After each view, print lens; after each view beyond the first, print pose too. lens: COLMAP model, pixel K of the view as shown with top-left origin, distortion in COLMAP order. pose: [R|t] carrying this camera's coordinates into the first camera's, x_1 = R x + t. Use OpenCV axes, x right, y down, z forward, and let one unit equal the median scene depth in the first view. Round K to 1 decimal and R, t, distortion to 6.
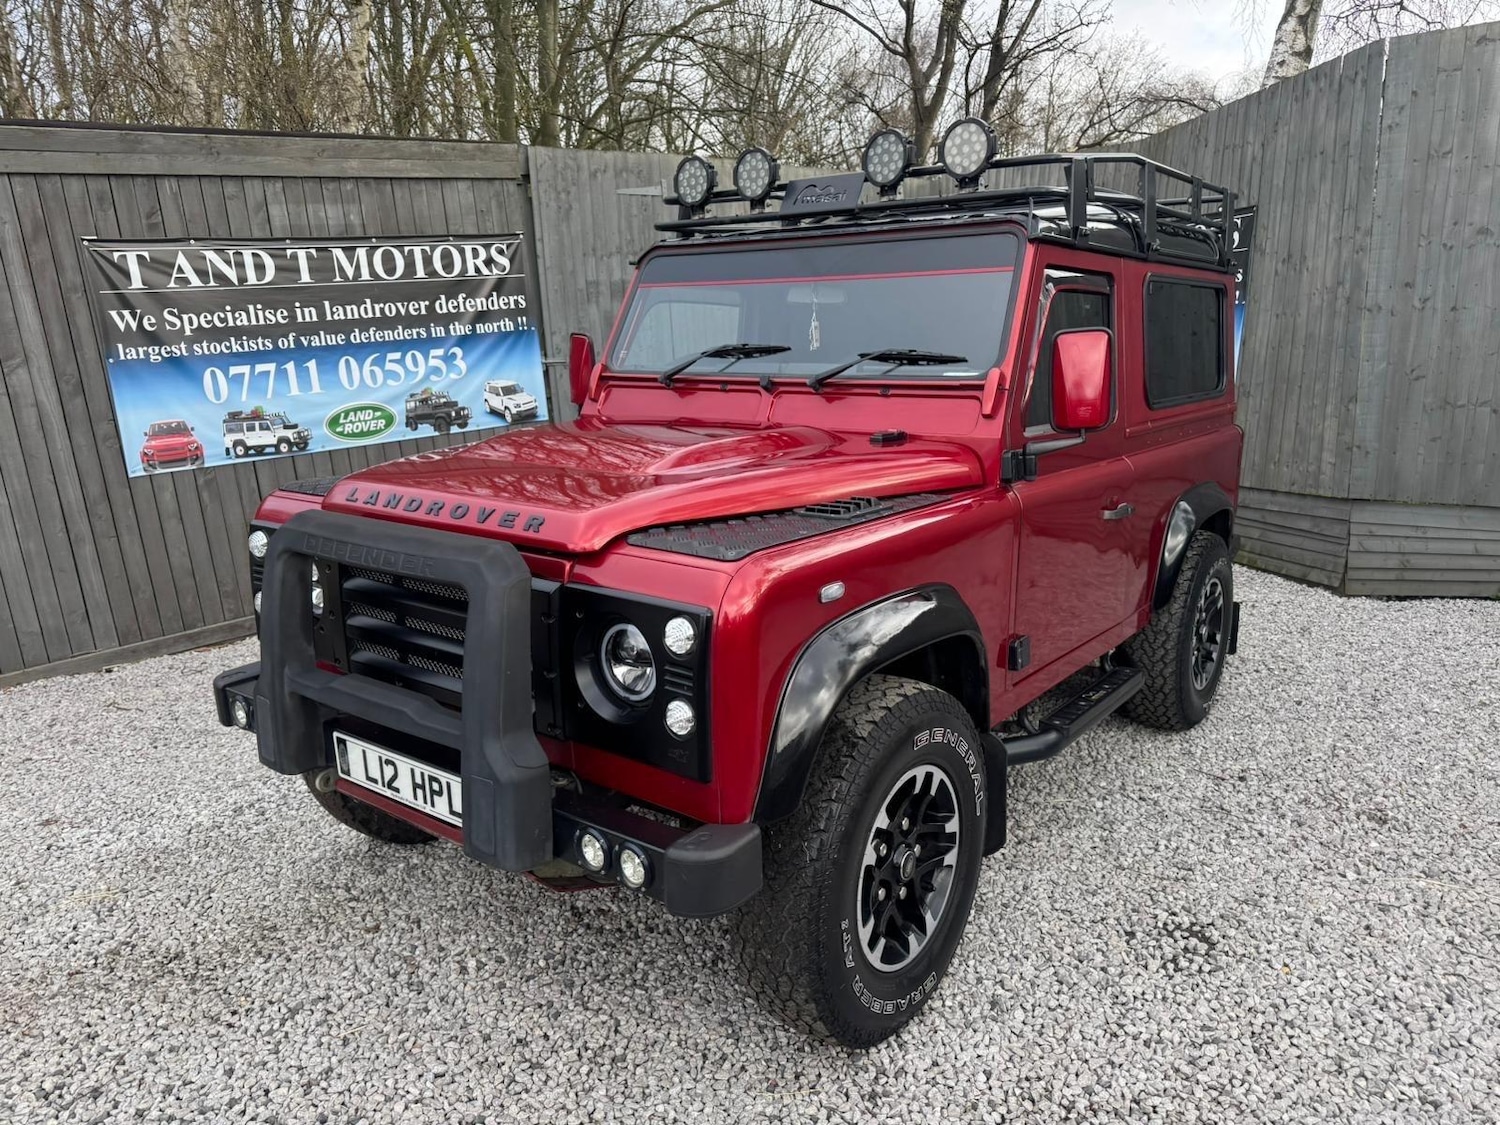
lens RADIAL K [[1069.0, 0, 749.3], [0, 1069.0, 560.9], [0, 0, 1]] dist [0.007580, -0.005222]
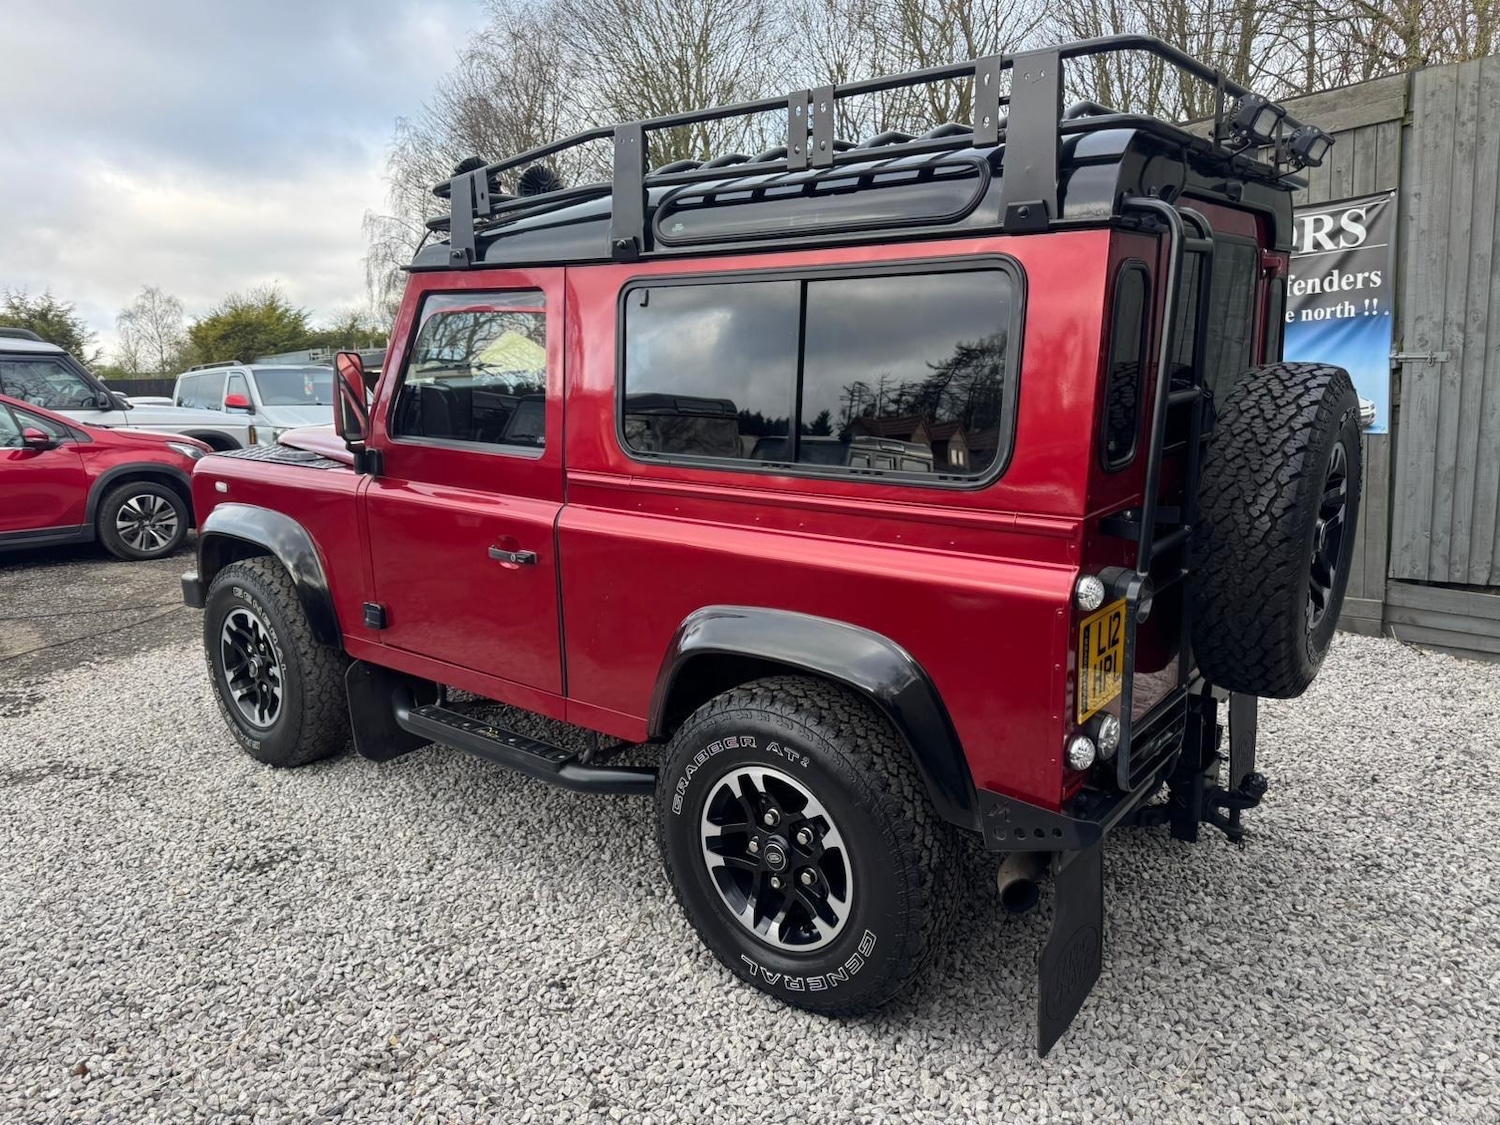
lens RADIAL K [[1070.6, 0, 738.1], [0, 1070.6, 566.5], [0, 0, 1]] dist [0.005701, -0.004266]
pose [[-0.021317, 0.225177, -0.974085, 0.730166], [-0.190739, 0.955494, 0.225053, -0.158566], [0.981409, 0.190594, 0.022582, 0.690031]]
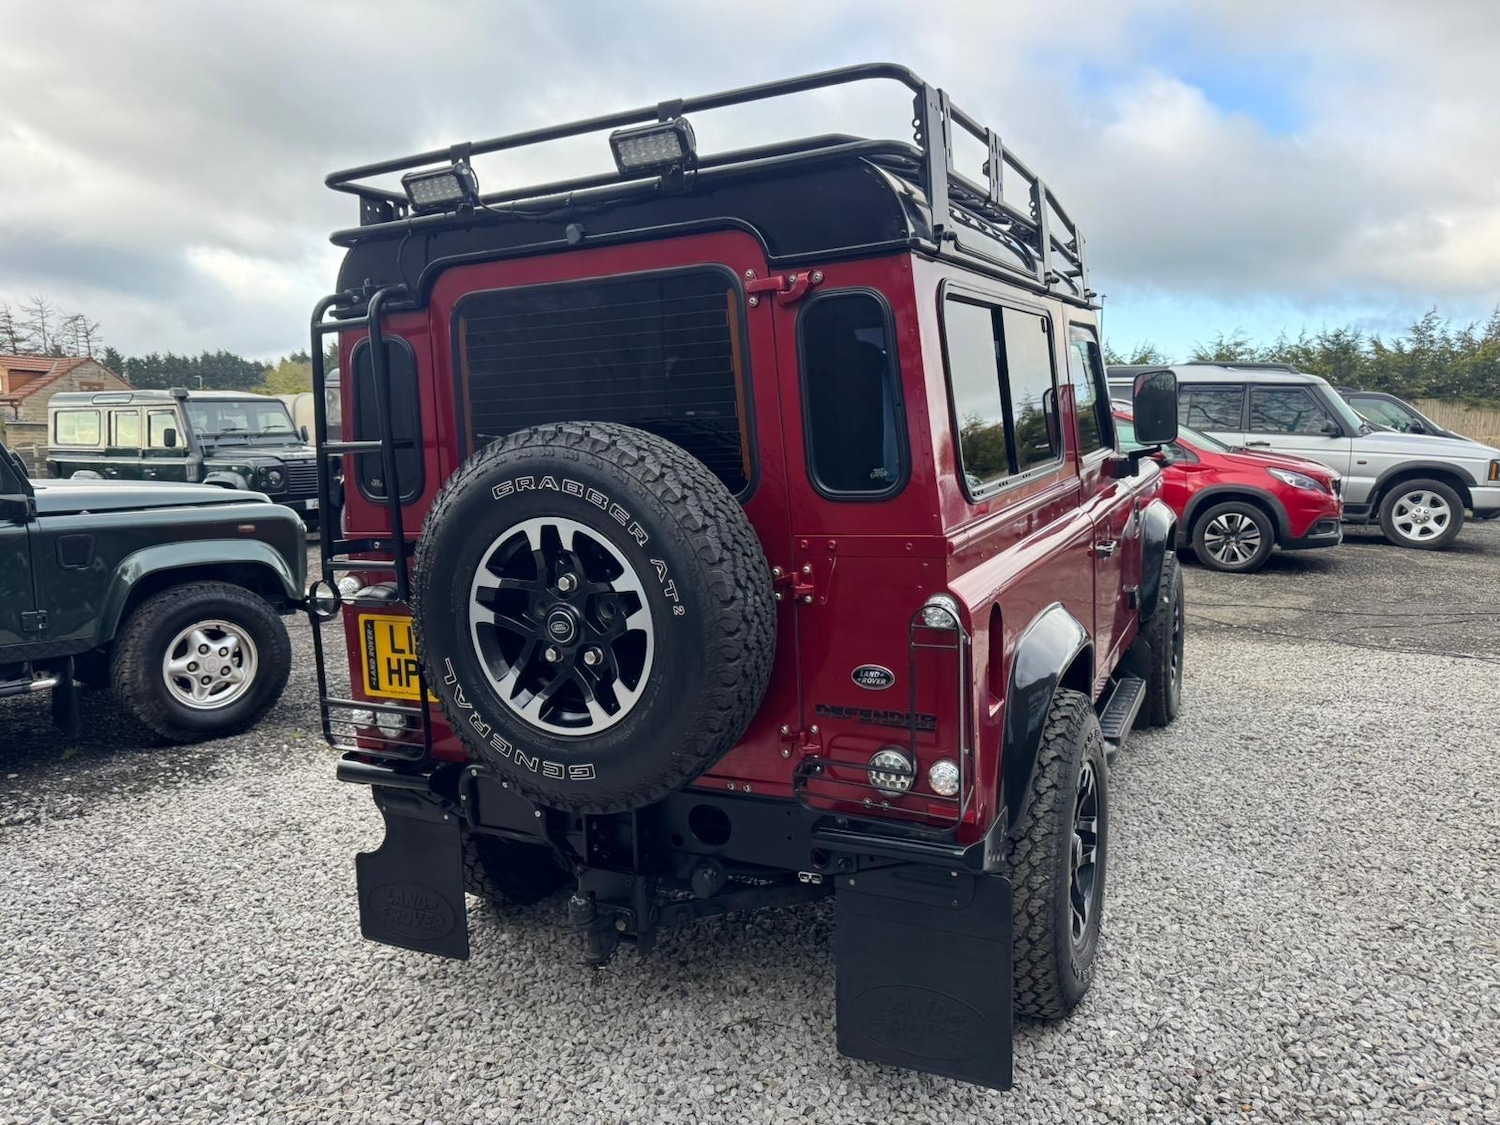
lens RADIAL K [[1036.8, 0, 754.1], [0, 1036.8, 565.9], [0, 0, 1]] dist [0.100723, -0.136269]
pose [[-0.977085, 0.081053, -0.196812, 0.291926], [0.006878, 0.936197, 0.351409, -0.264595], [0.212738, 0.342003, -0.915302, 1.277484]]
